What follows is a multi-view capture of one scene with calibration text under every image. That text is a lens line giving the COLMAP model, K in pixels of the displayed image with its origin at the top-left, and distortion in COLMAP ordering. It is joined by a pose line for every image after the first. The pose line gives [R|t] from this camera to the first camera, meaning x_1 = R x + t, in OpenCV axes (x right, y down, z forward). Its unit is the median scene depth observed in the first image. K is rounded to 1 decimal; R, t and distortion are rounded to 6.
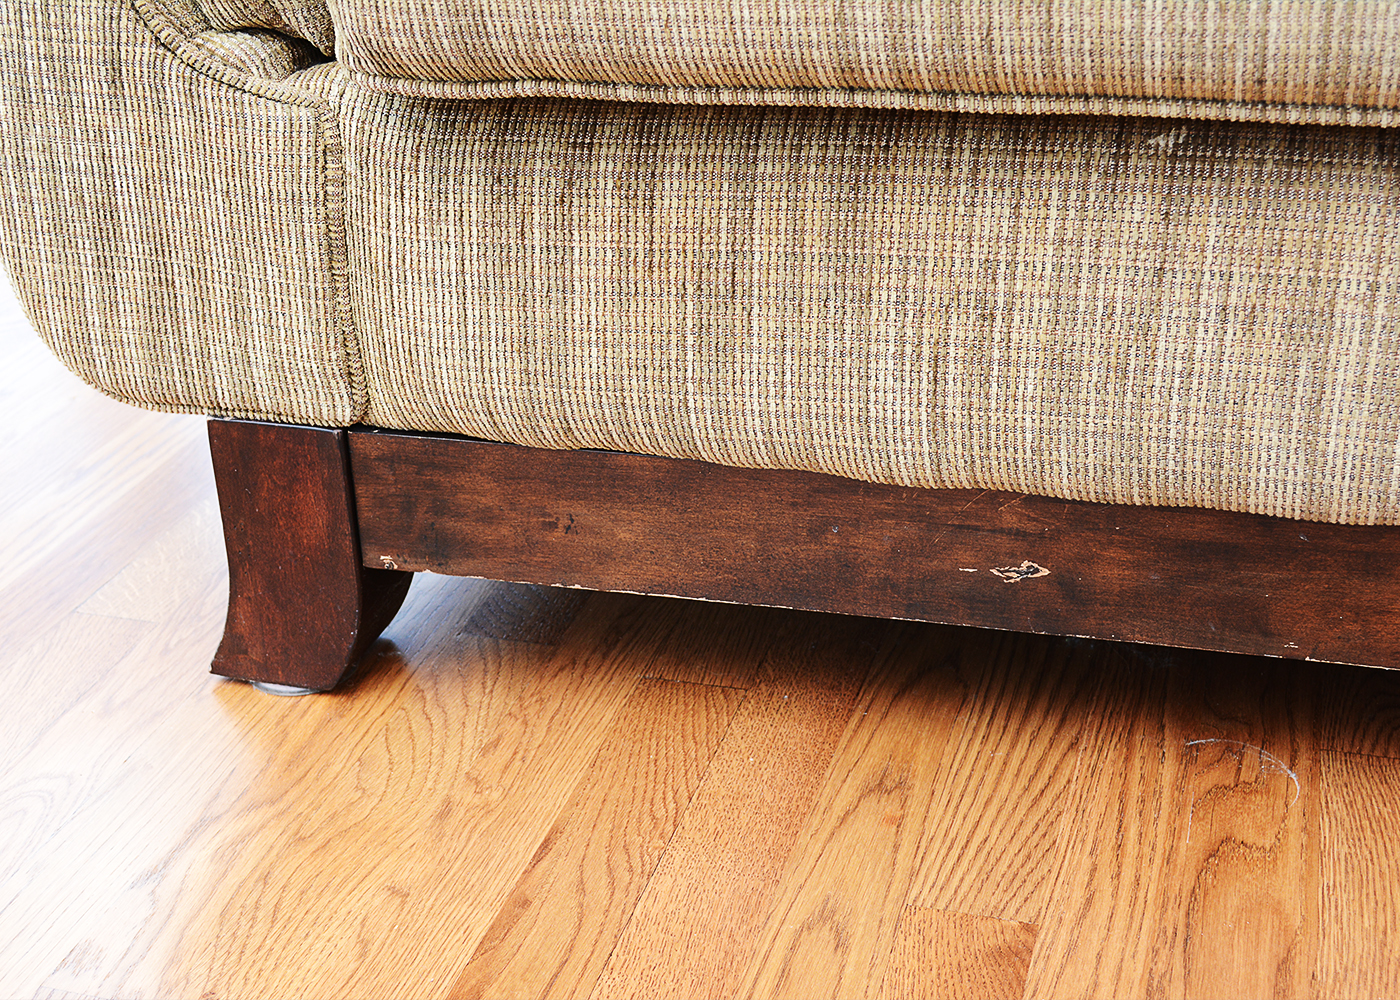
lens RADIAL K [[1890.8, 0, 703.2], [0, 1890.8, 511.7], [0, 0, 1]] dist [-0.037473, 0.000000]
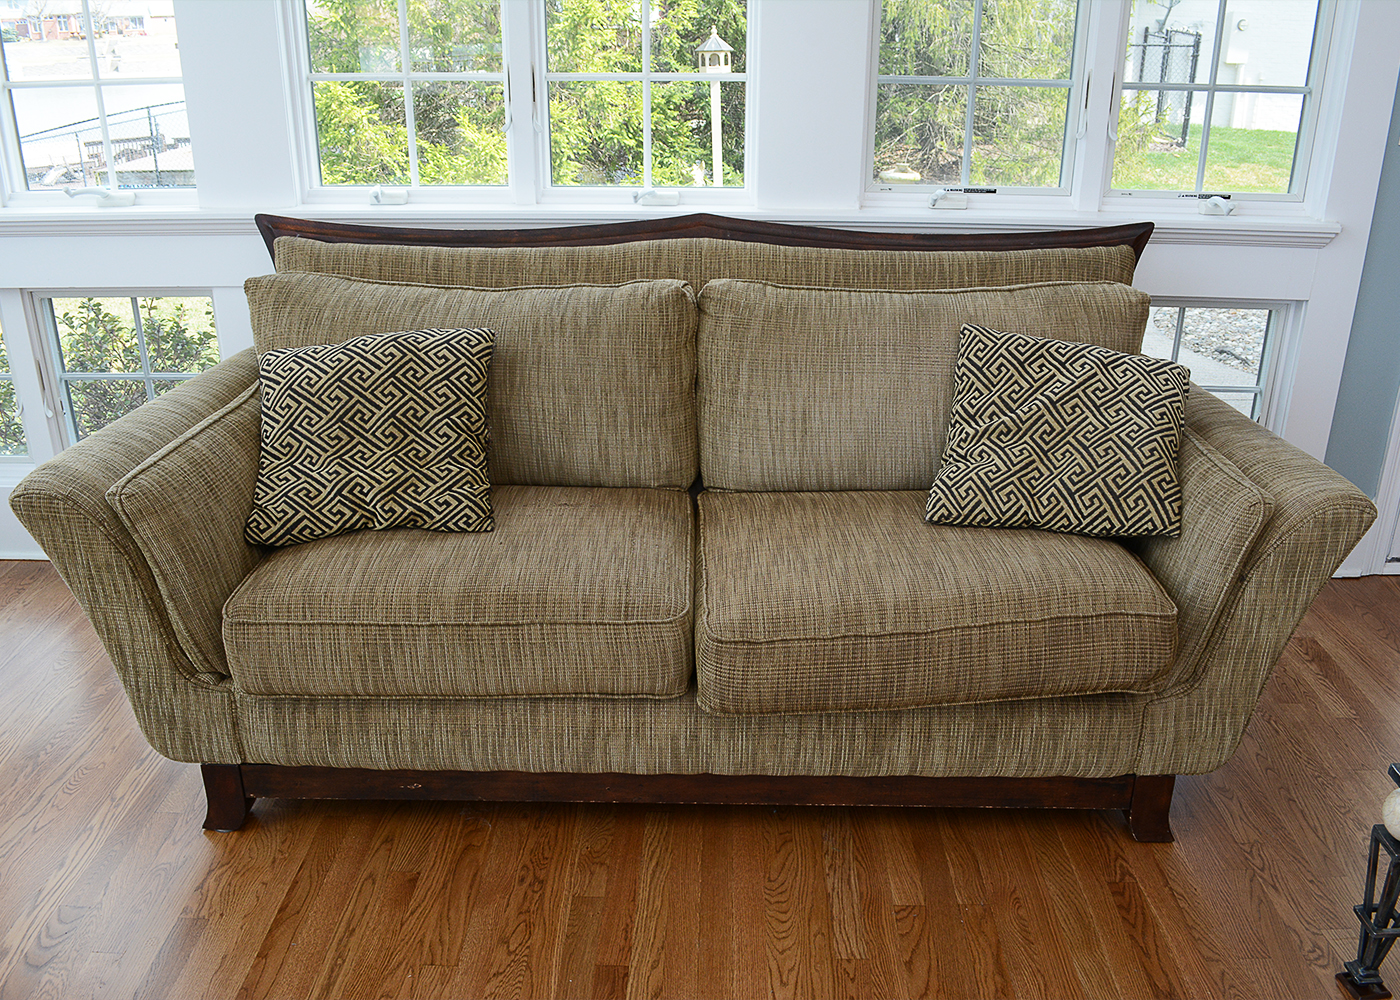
lens RADIAL K [[1190.4, 0, 701.1], [0, 1190.4, 503.6], [0, 0, 1]] dist [-0.079022, 0.004785]
pose [[0.964922, -0.067508, 0.253711, 0.154871], [0.082530, 0.995382, -0.049027, -0.391868], [-0.249229, 0.068246, 0.966037, -1.635300]]
